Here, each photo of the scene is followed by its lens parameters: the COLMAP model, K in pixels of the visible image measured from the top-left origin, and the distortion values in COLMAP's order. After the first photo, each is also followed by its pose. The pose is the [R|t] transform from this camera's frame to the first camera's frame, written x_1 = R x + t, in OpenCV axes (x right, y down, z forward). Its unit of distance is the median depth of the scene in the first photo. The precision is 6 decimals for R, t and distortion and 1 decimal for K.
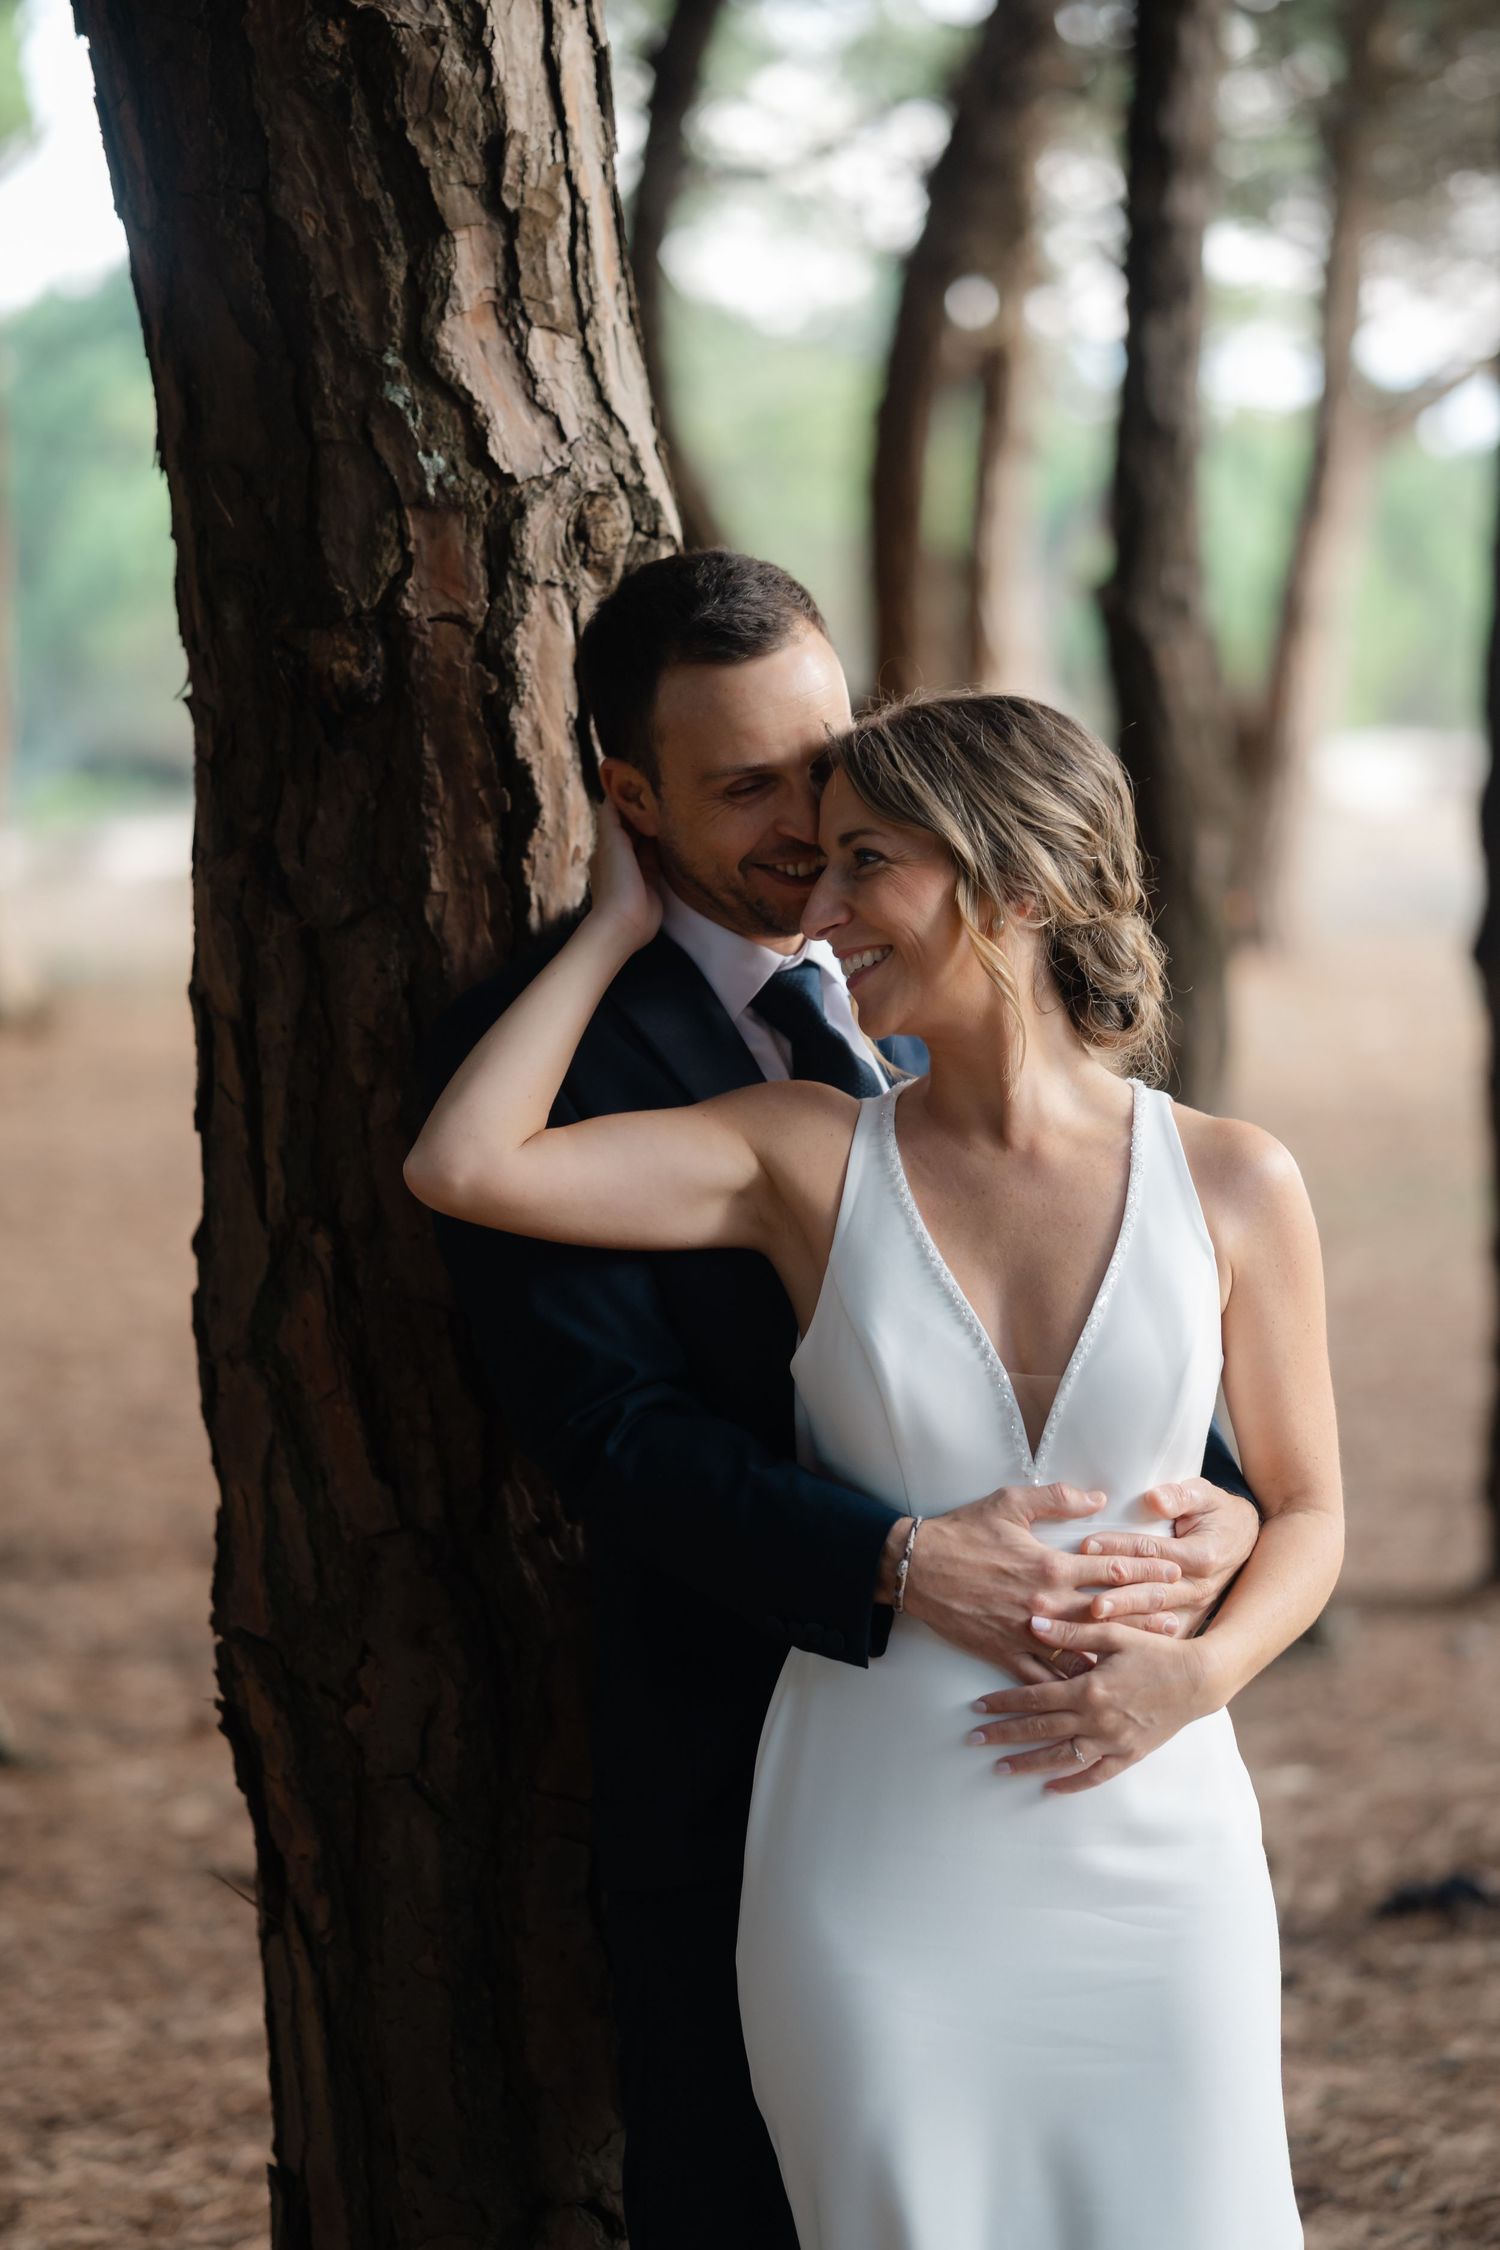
lens RADIAL K [[5429.8, 0, 750.0], [0, 5429.8, 1125.0], [0, 0, 1]] dist [-0.079830, 0.244158]
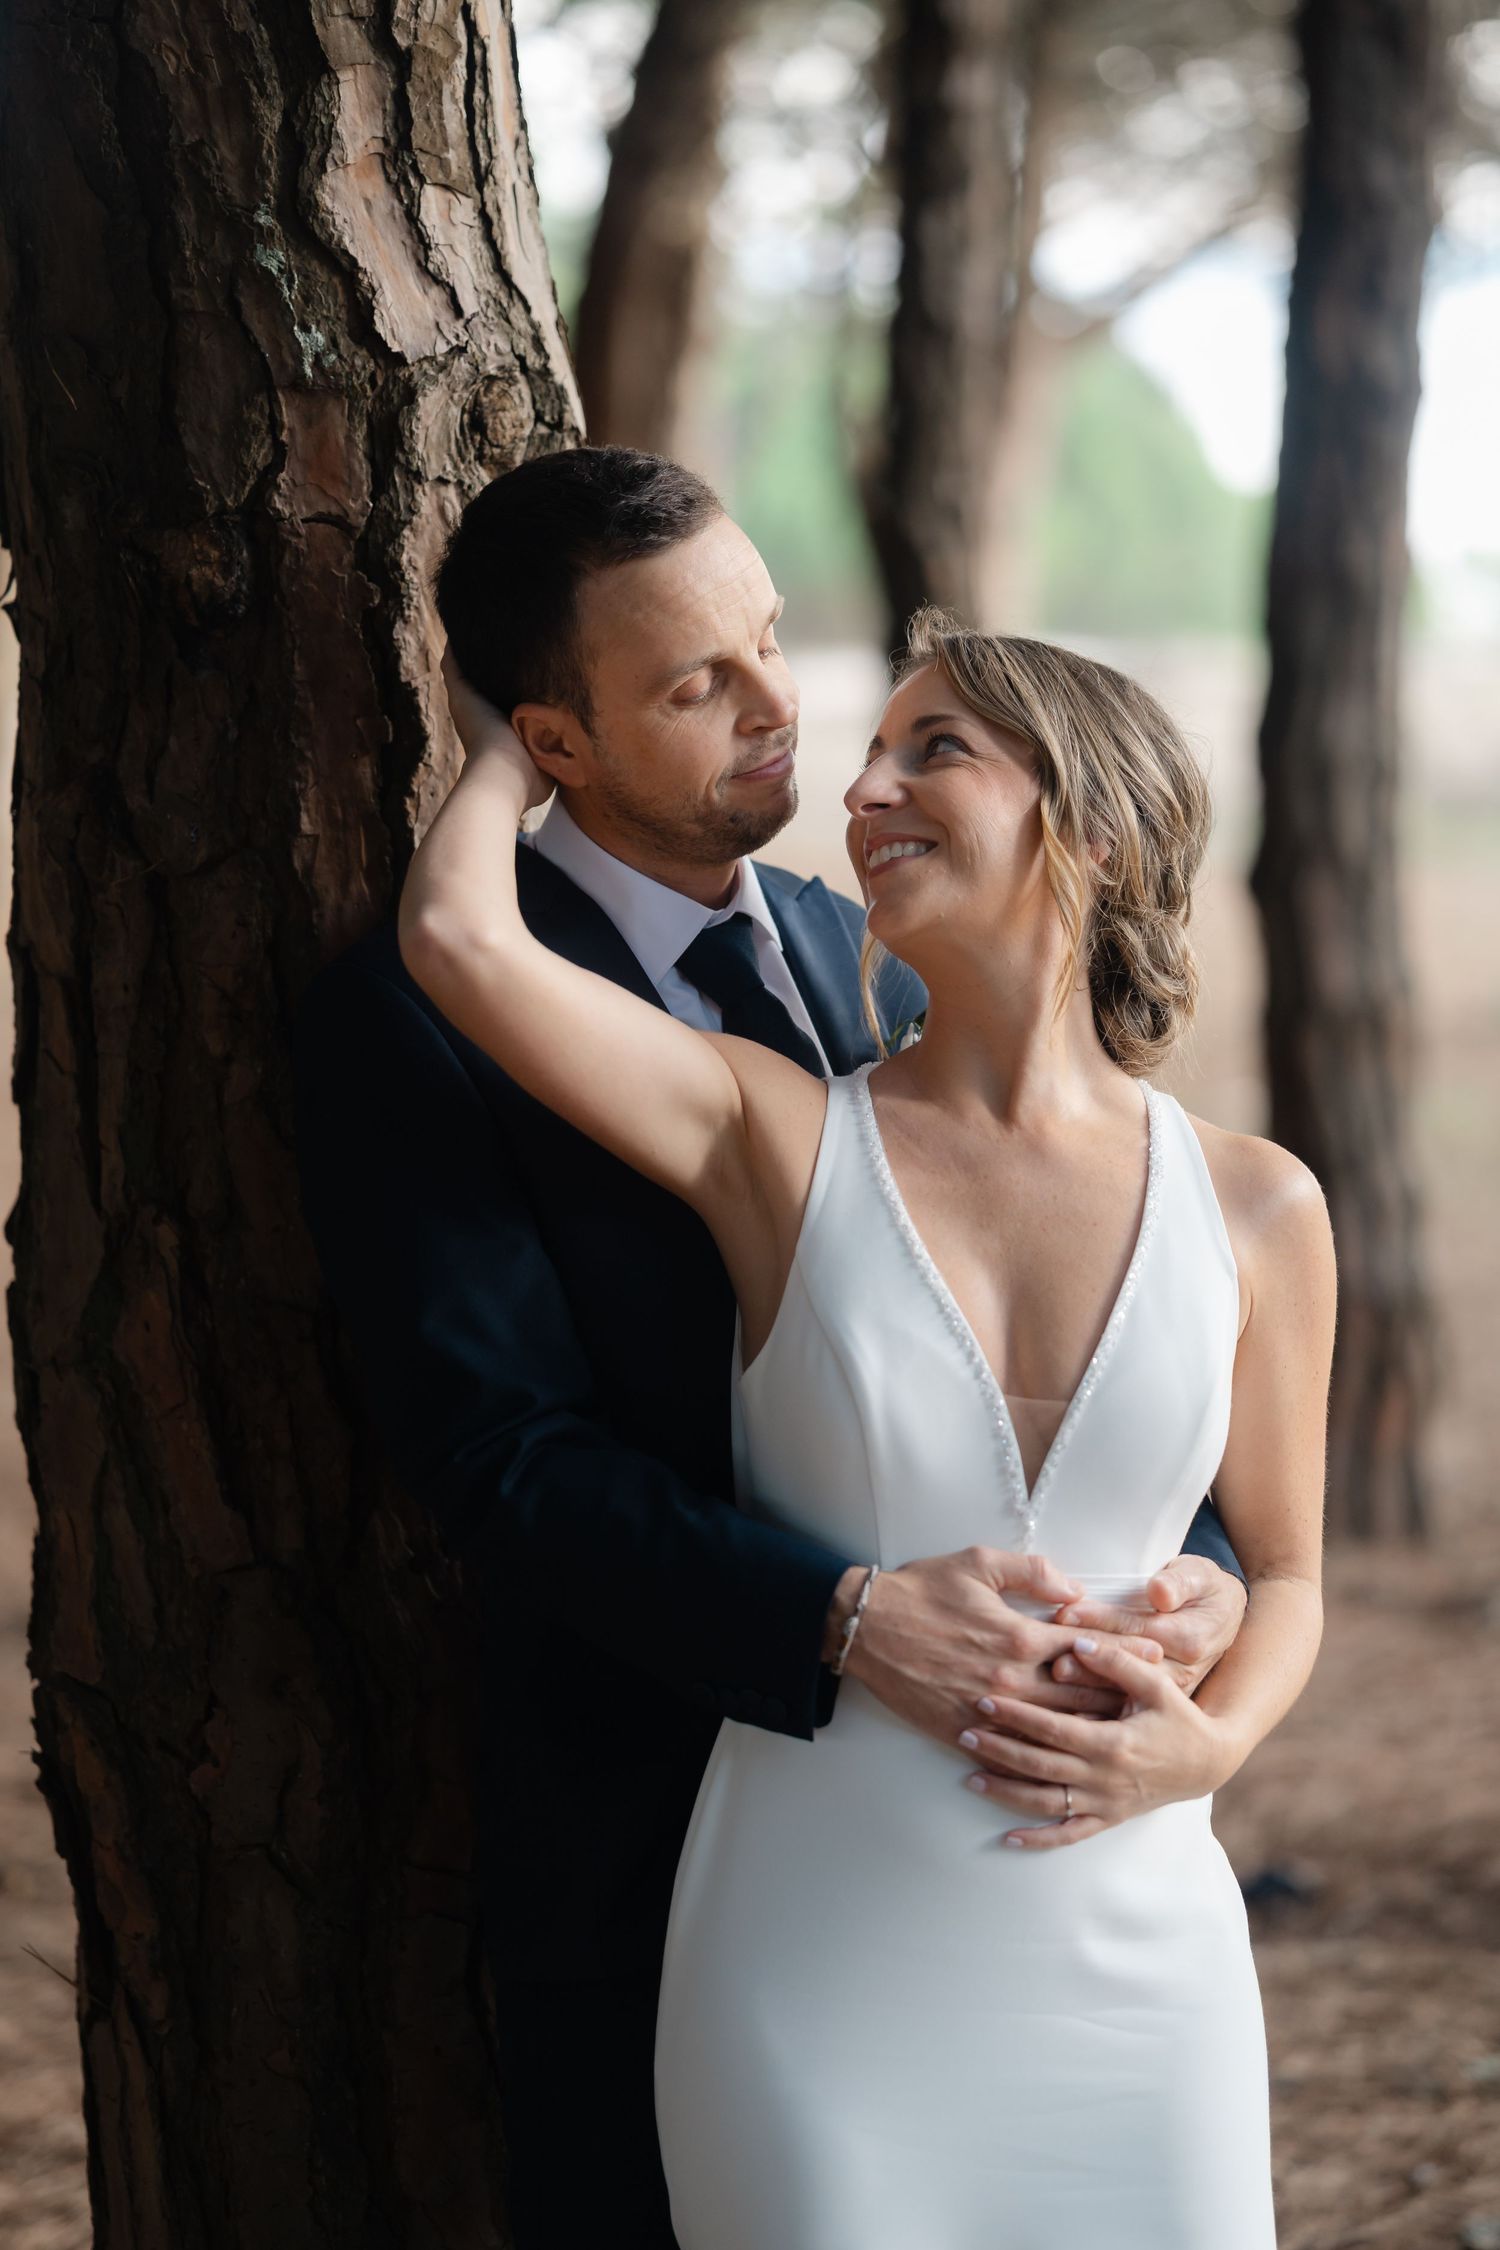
lens RADIAL K [[5429.8, 0, 750.0], [0, 5429.8, 1125.0], [0, 0, 1]] dist [-0.079830, 0.244158]
pose [[0.998136, 0.008816, 0.060383, -0.038806], [-0.009948, 0.999780, 0.018470, -0.013177], [-0.060207, -0.019036, 0.998004, 0.128282]]
